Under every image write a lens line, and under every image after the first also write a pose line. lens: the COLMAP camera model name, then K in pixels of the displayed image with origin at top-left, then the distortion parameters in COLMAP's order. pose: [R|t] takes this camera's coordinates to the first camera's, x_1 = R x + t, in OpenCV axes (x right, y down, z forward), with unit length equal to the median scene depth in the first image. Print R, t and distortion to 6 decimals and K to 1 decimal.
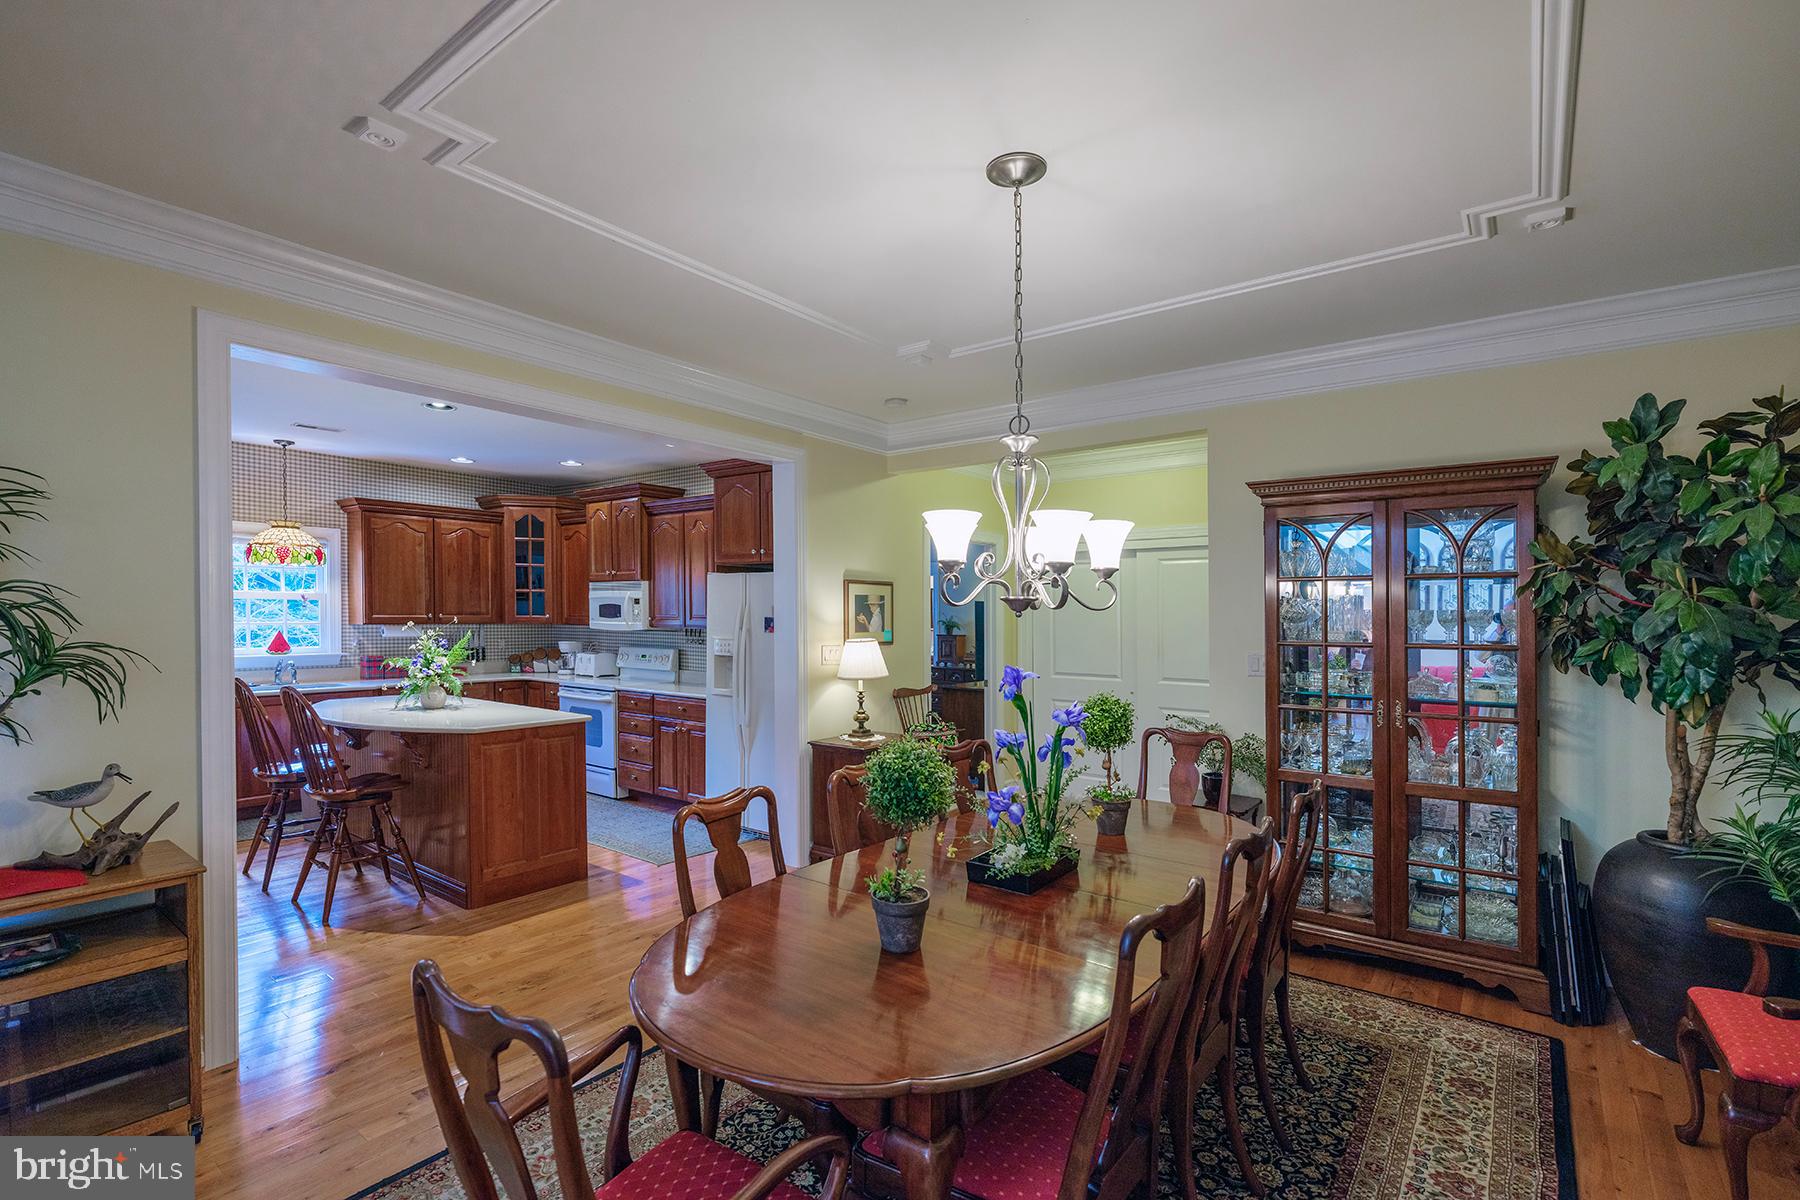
lens RADIAL K [[825.6, 0, 892.4], [0, 825.6, 599.3], [0, 0, 1]] dist [0.000055, 0.000612]
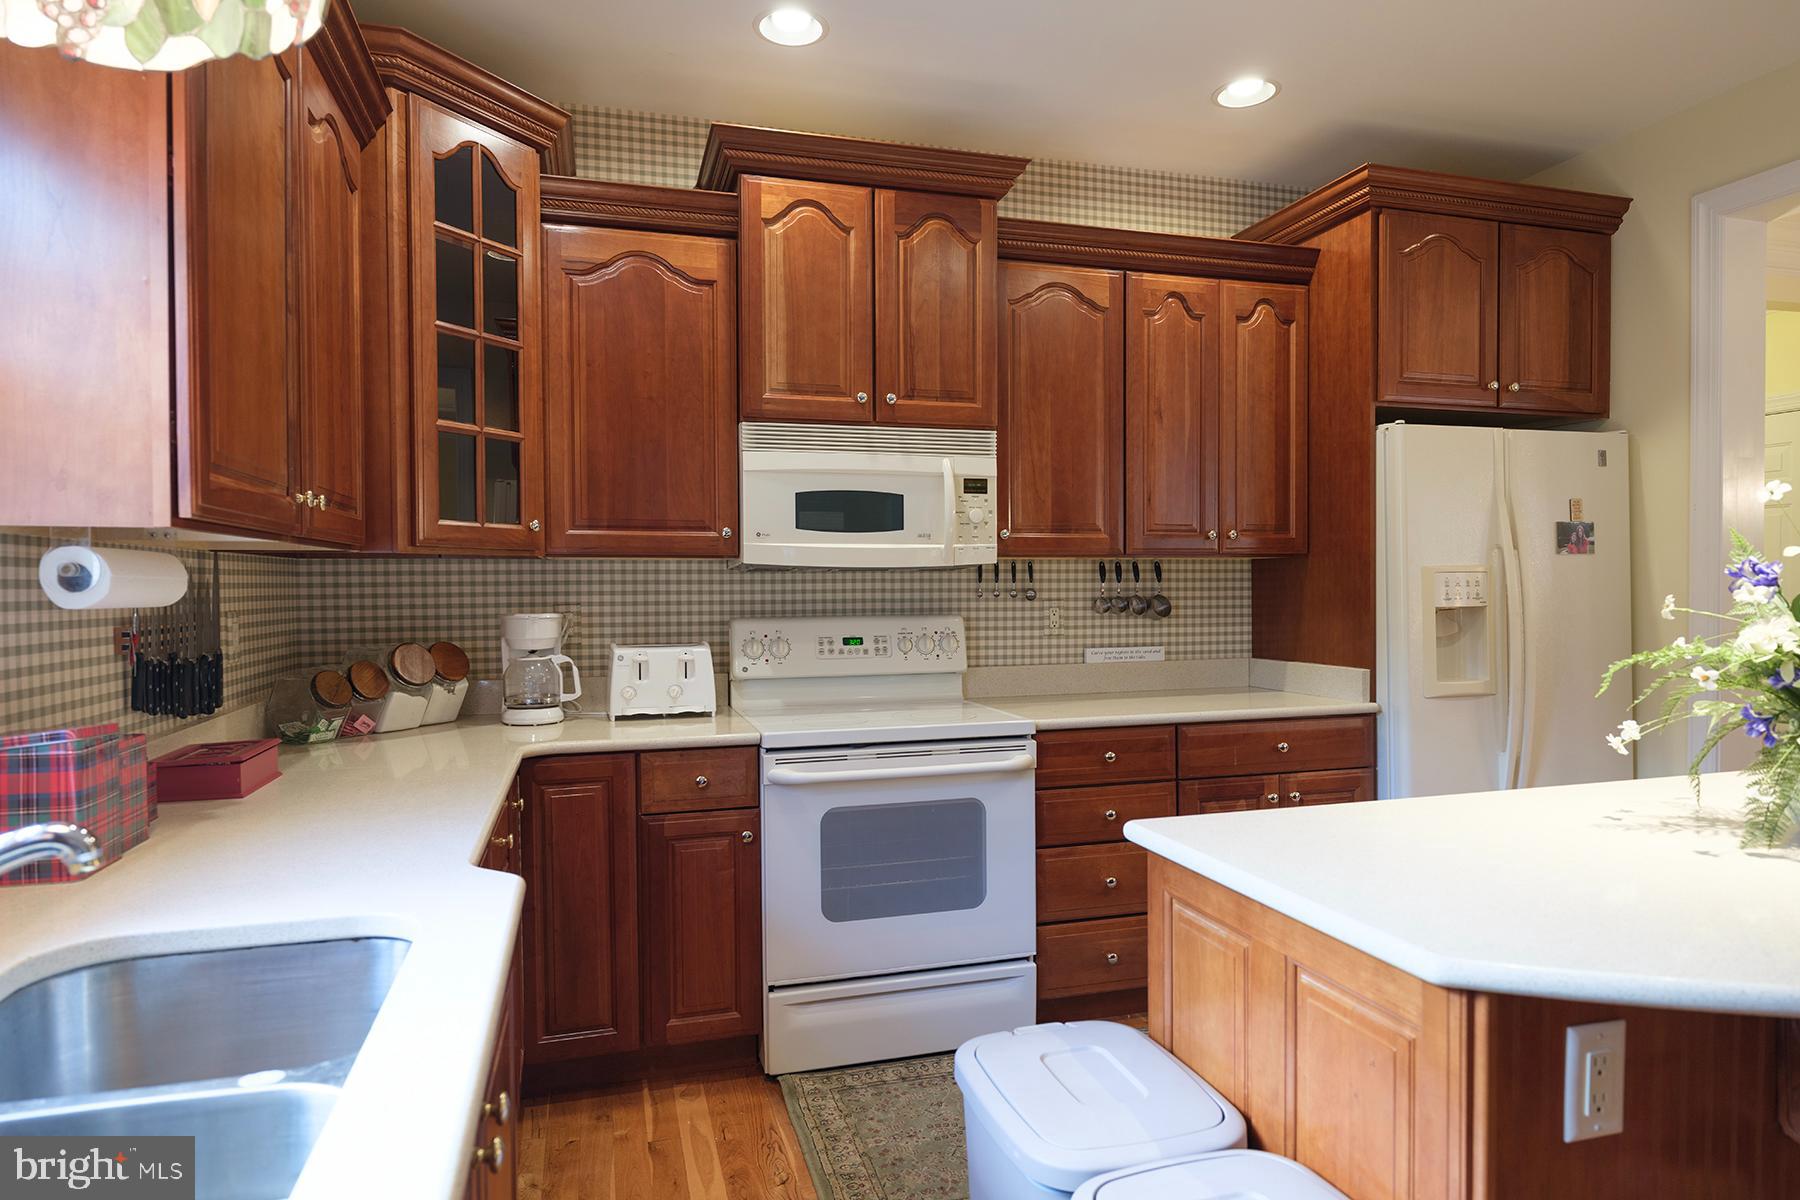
lens RADIAL K [[1053.3, 0, 889.9], [0, 1053.3, 581.9], [0, 0, 1]] dist [0.001389, -0.008326]
pose [[0.588878, -0.013716, 0.808106, -0.766015], [-0.001687, 0.999833, 0.018199, 0.039428], [-0.808220, -0.012080, 0.588756, 0.819786]]
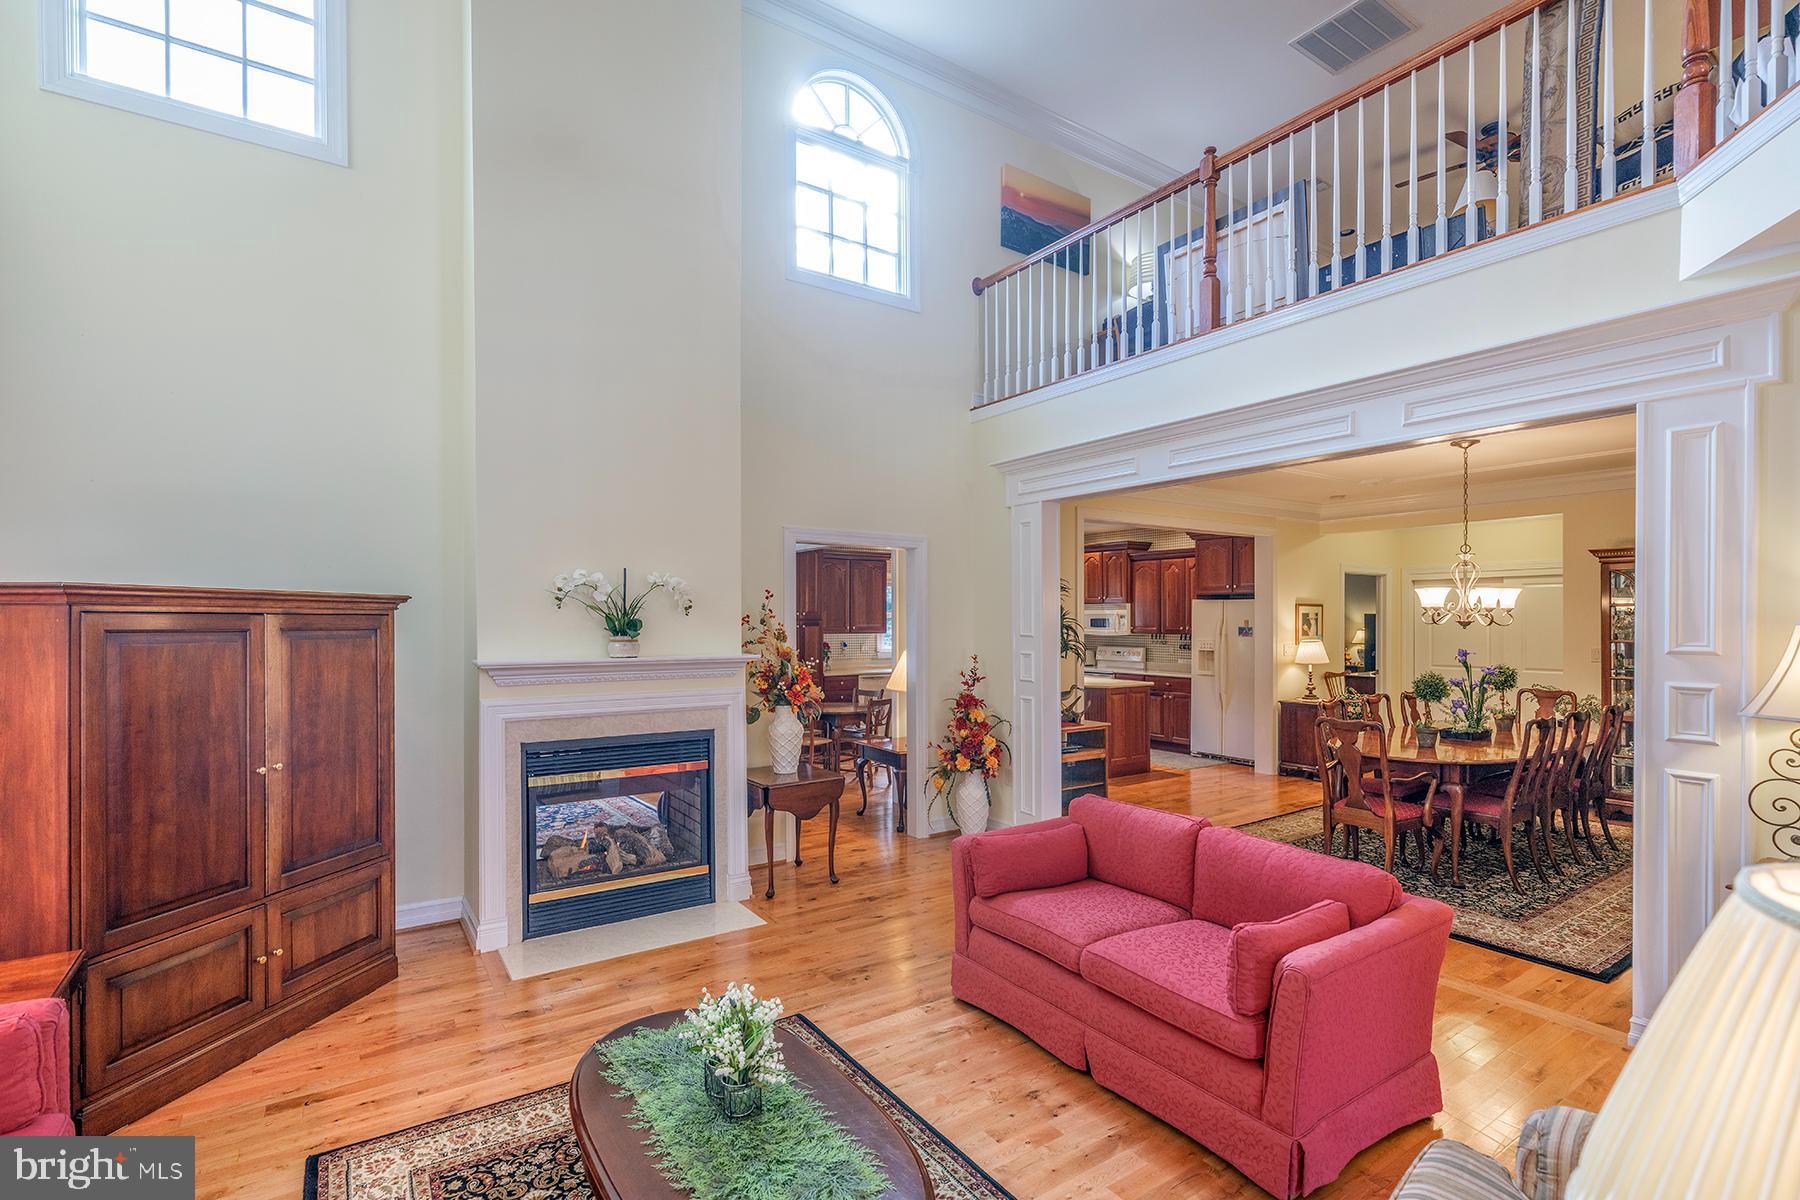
lens RADIAL K [[825.6, 0, 905.5], [0, 825.6, 625.5], [0, 0, 1]] dist [0.000055, 0.000612]
pose [[0.951081, -0.005525, -0.308893, -0.235026], [0.013242, 0.999650, 0.022892, -0.023314], [0.308658, -0.025862, 0.950821, -0.643831]]
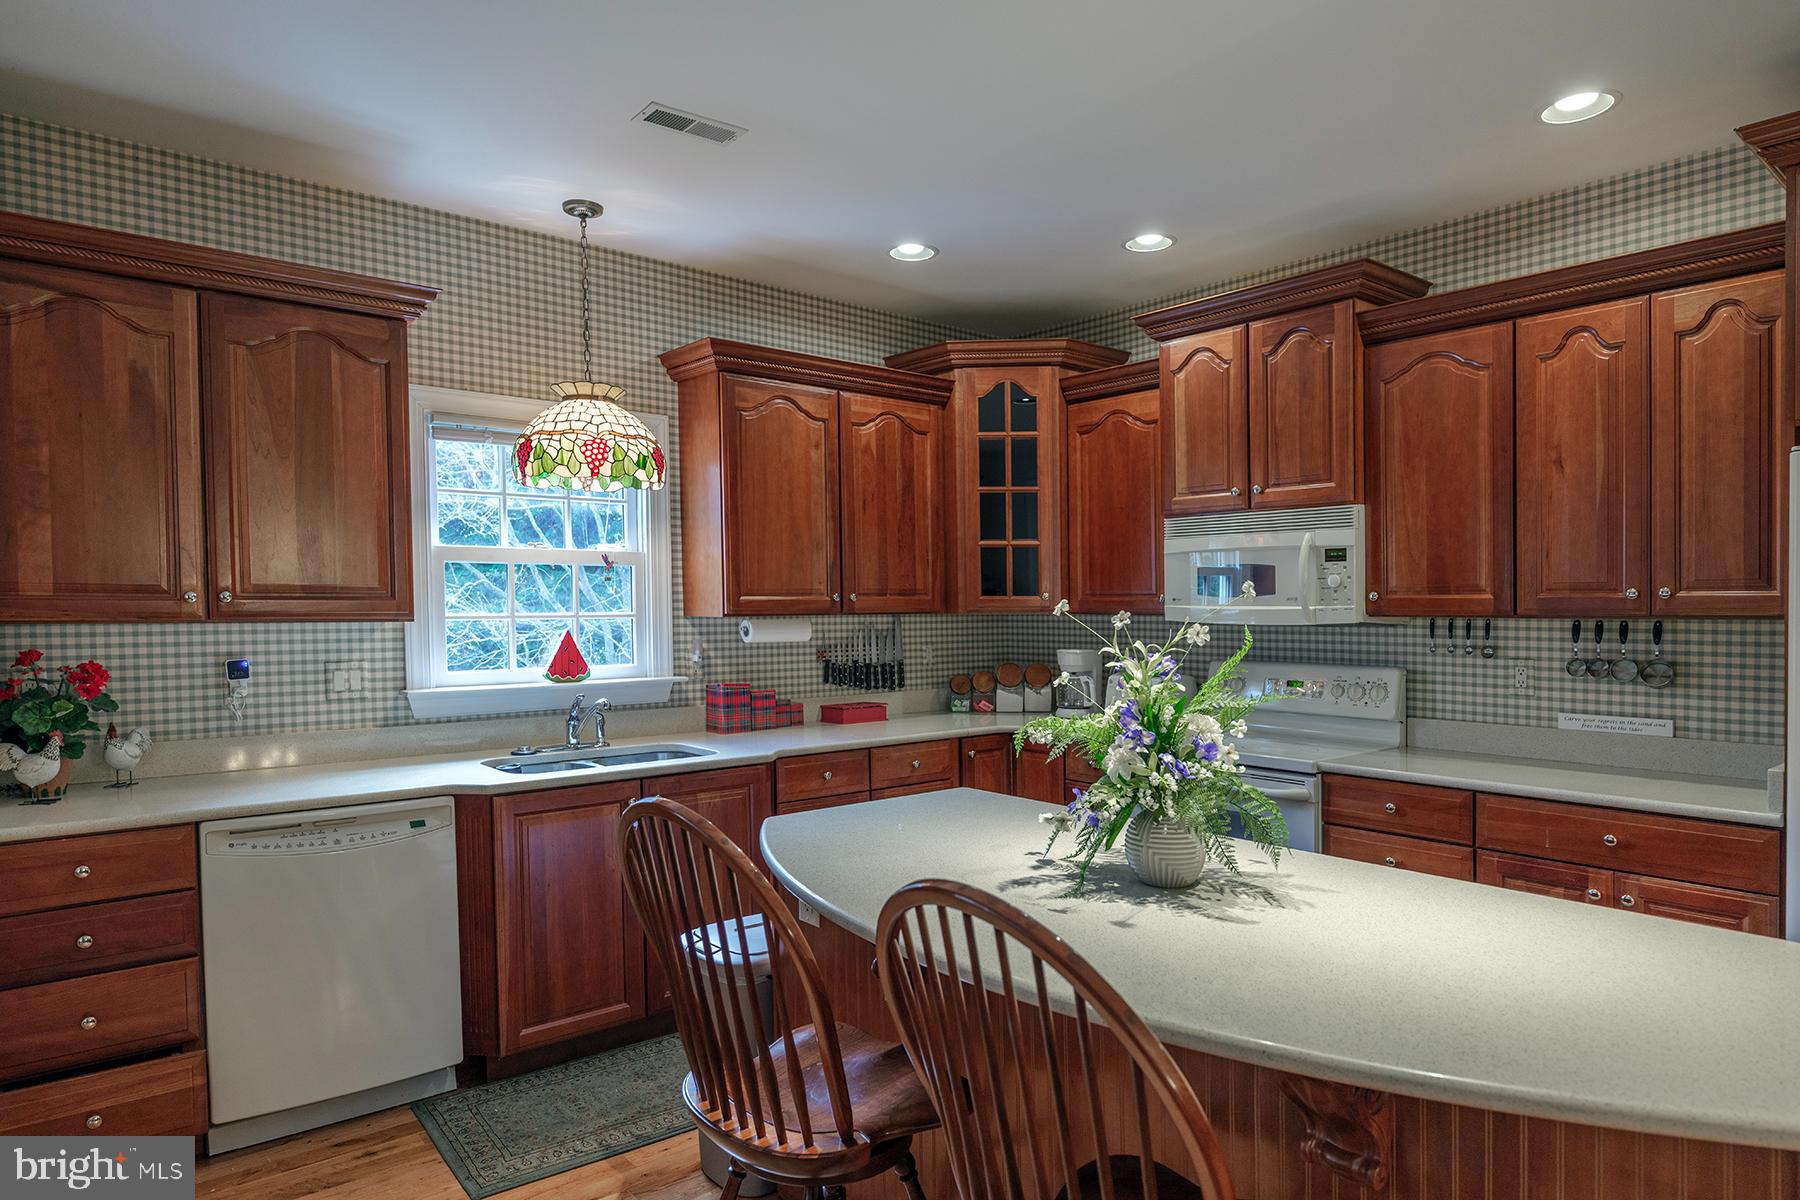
lens RADIAL K [[1053.3, 0, 895.9], [0, 1053.3, 609.8], [0, 0, 1]] dist [0.001389, -0.008326]
pose [[0.976864, -0.010735, -0.213591, -0.446643], [0.015782, 0.999635, 0.021938, 0.016251], [0.213278, -0.024801, 0.976677, 0.470426]]
